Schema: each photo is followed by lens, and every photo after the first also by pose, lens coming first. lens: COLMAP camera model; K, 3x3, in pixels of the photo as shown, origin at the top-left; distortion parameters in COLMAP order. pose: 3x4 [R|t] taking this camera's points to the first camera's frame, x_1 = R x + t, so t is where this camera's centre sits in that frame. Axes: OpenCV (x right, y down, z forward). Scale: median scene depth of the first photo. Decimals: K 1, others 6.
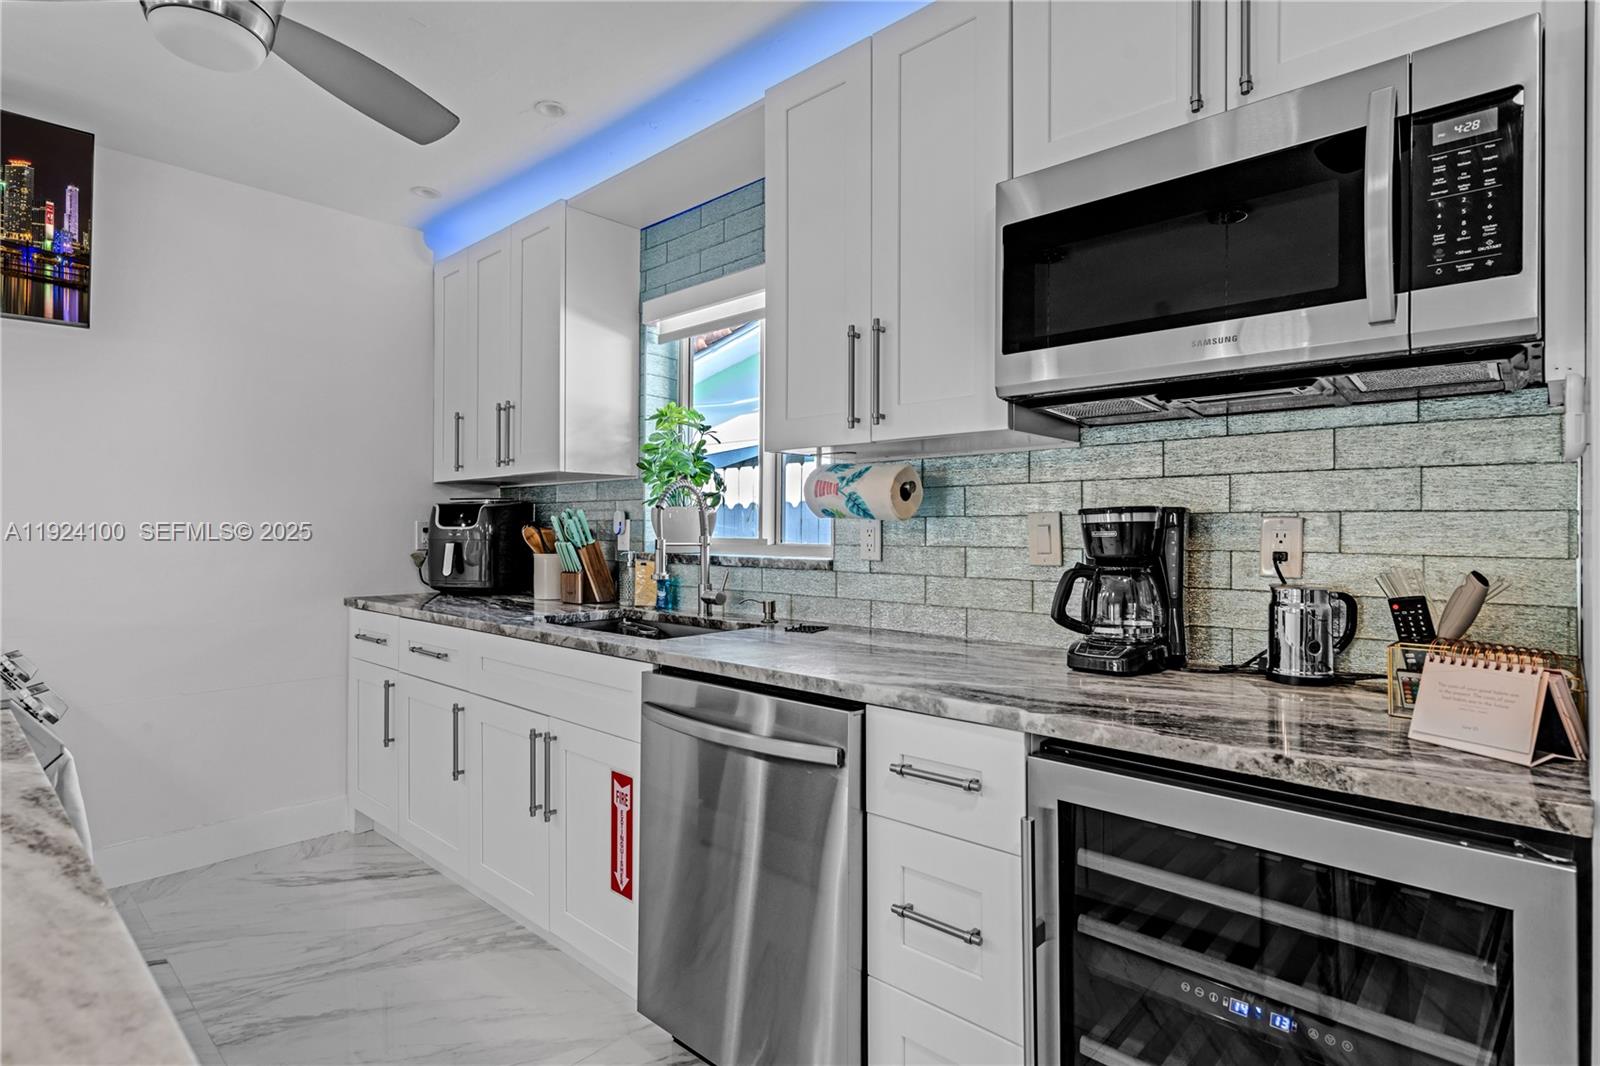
lens RADIAL K [[833.8, 0, 795.4], [0, 833.8, 531.6], [0, 0, 1]] dist [0.001234, 0.006320]
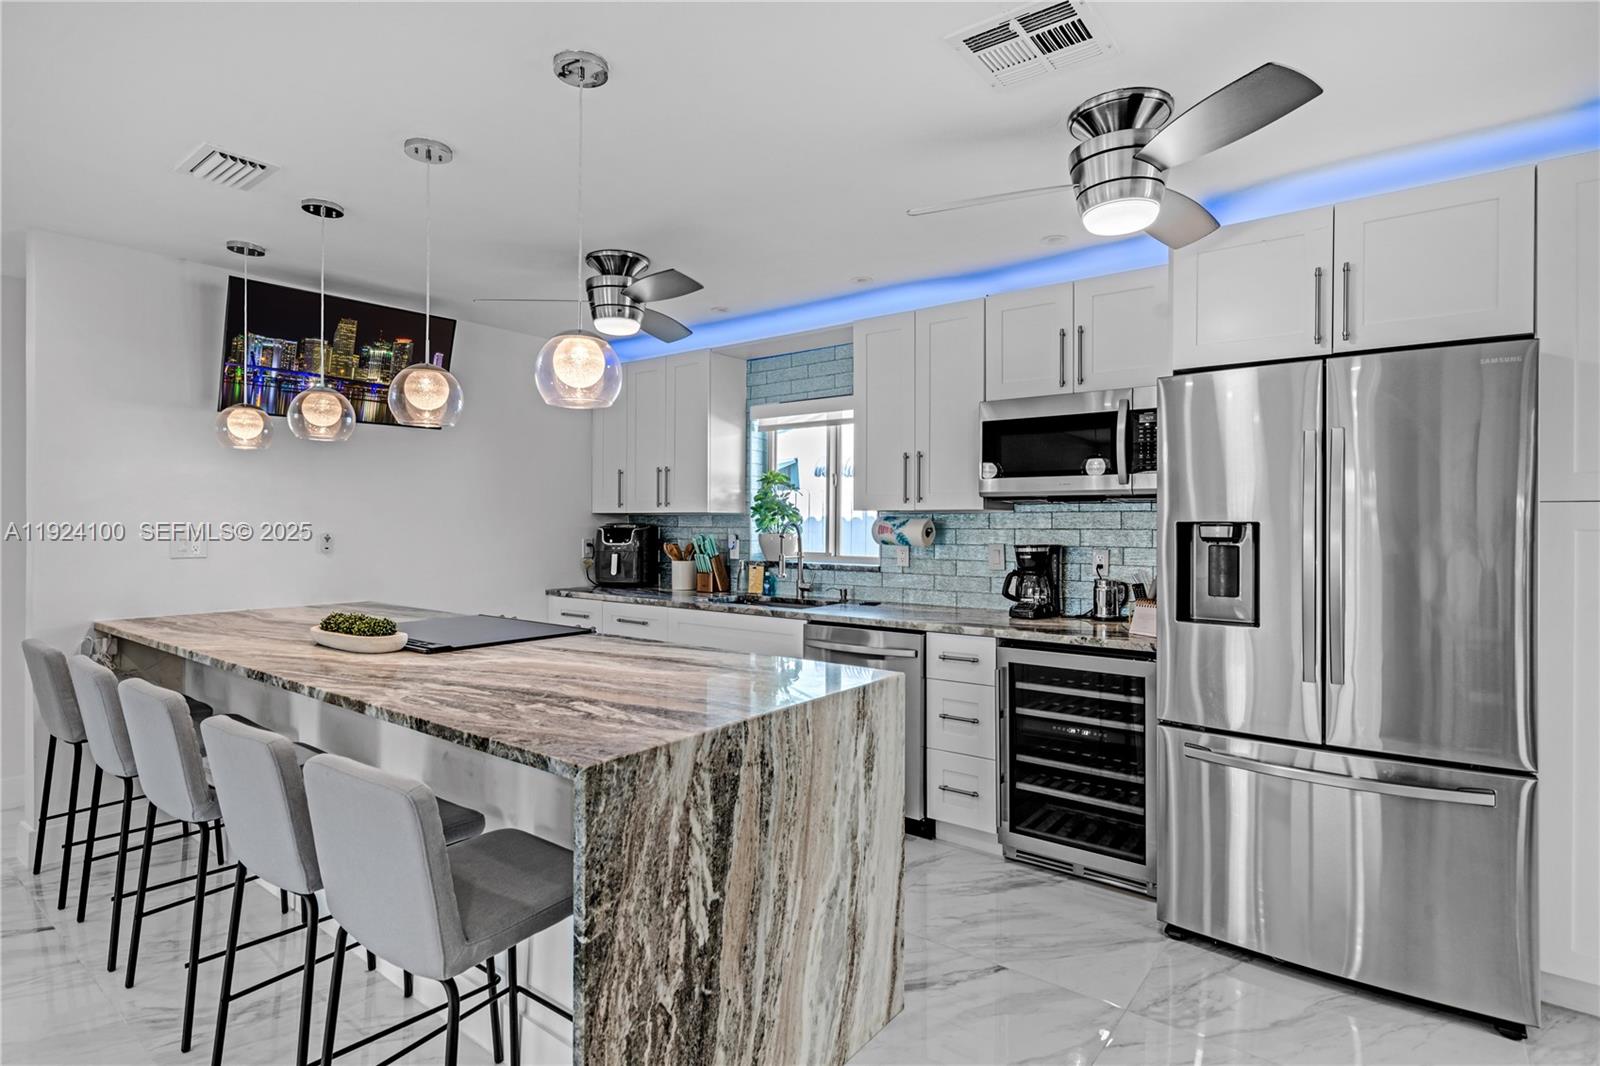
lens RADIAL K [[833.8, 0, 786.0], [0, 833.8, 526.8], [0, 0, 1]] dist [0.001234, 0.006320]
pose [[0.997267, -0.008651, 0.073378, -0.341842], [0.007845, 0.999906, 0.011260, -0.085070], [-0.073469, -0.010653, 0.997241, -0.933352]]
